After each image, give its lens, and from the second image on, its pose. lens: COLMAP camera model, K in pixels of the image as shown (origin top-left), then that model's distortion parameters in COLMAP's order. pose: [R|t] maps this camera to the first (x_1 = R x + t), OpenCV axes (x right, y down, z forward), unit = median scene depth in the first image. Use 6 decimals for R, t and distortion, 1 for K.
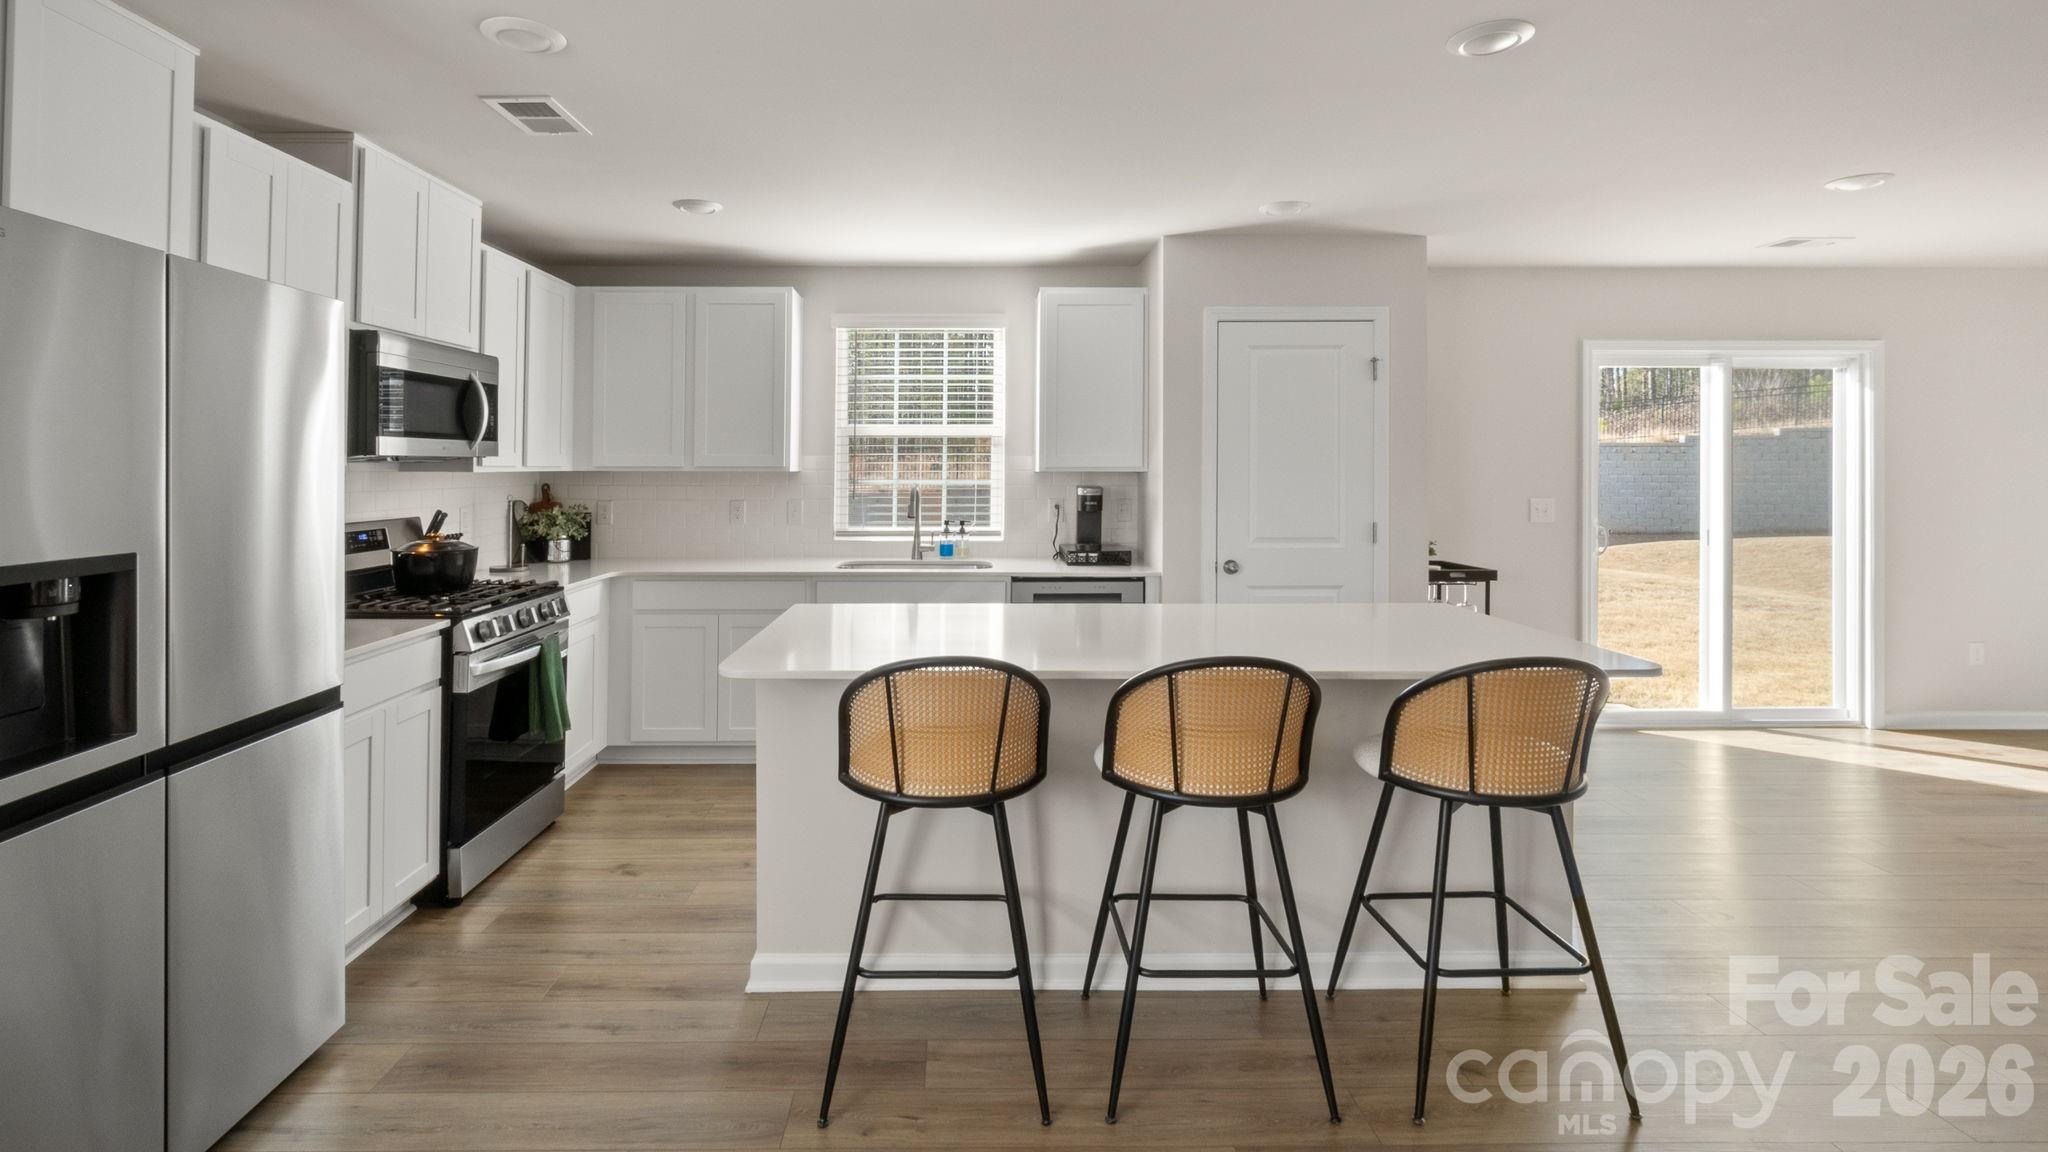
lens RADIAL K [[980.3, 0, 1031.0], [0, 980.3, 464.6], [0, 0, 1]] dist [-0.016454, -0.000029]
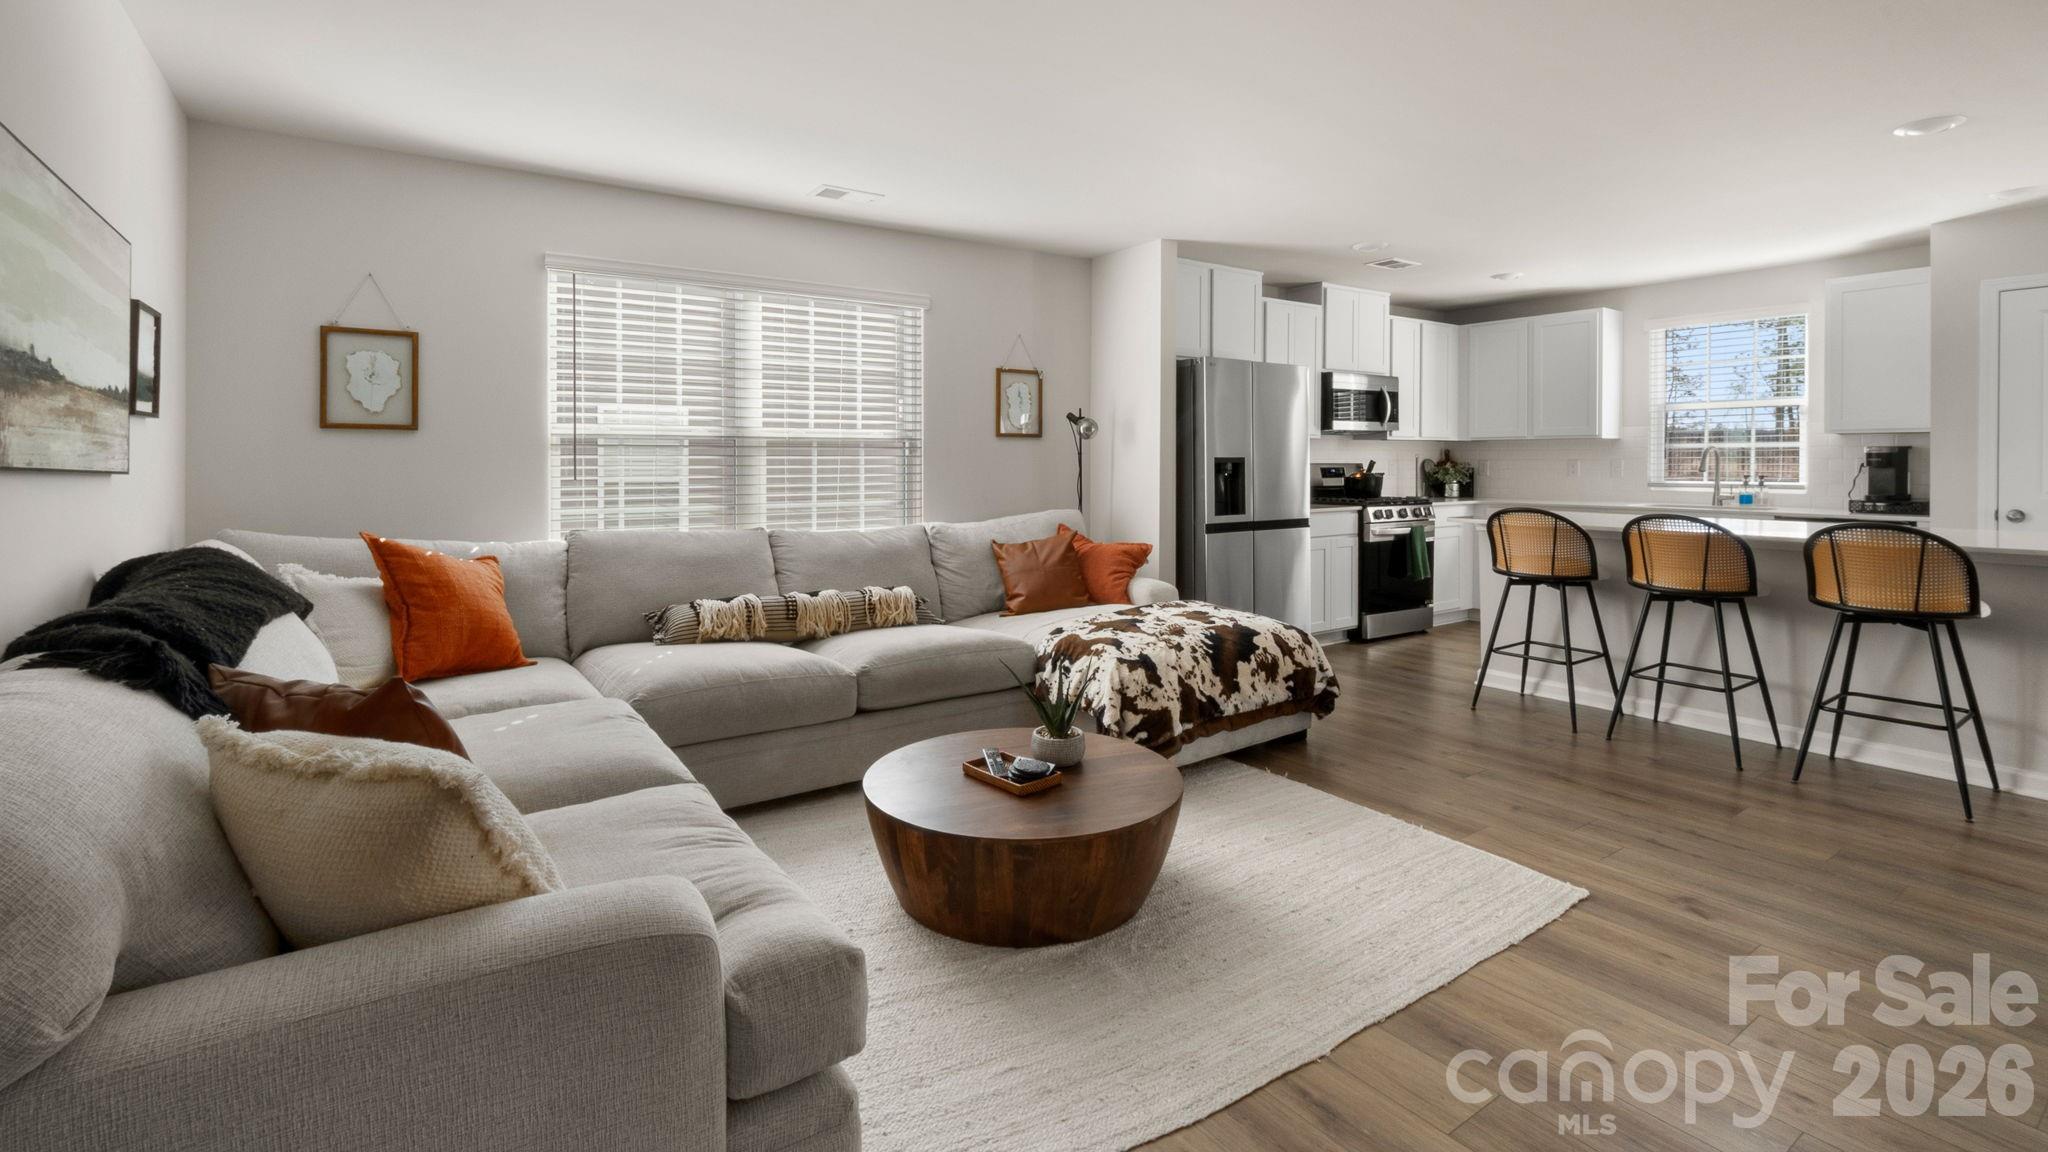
lens RADIAL K [[980.3, 0, 1031.0], [0, 980.3, 464.6], [0, 0, 1]] dist [-0.016454, -0.000029]
pose [[0.557210, -0.001779, -0.830370, 0.496723], [0.007824, 0.999965, 0.003108, 0.037082], [0.830335, -0.008229, 0.557204, -0.503921]]
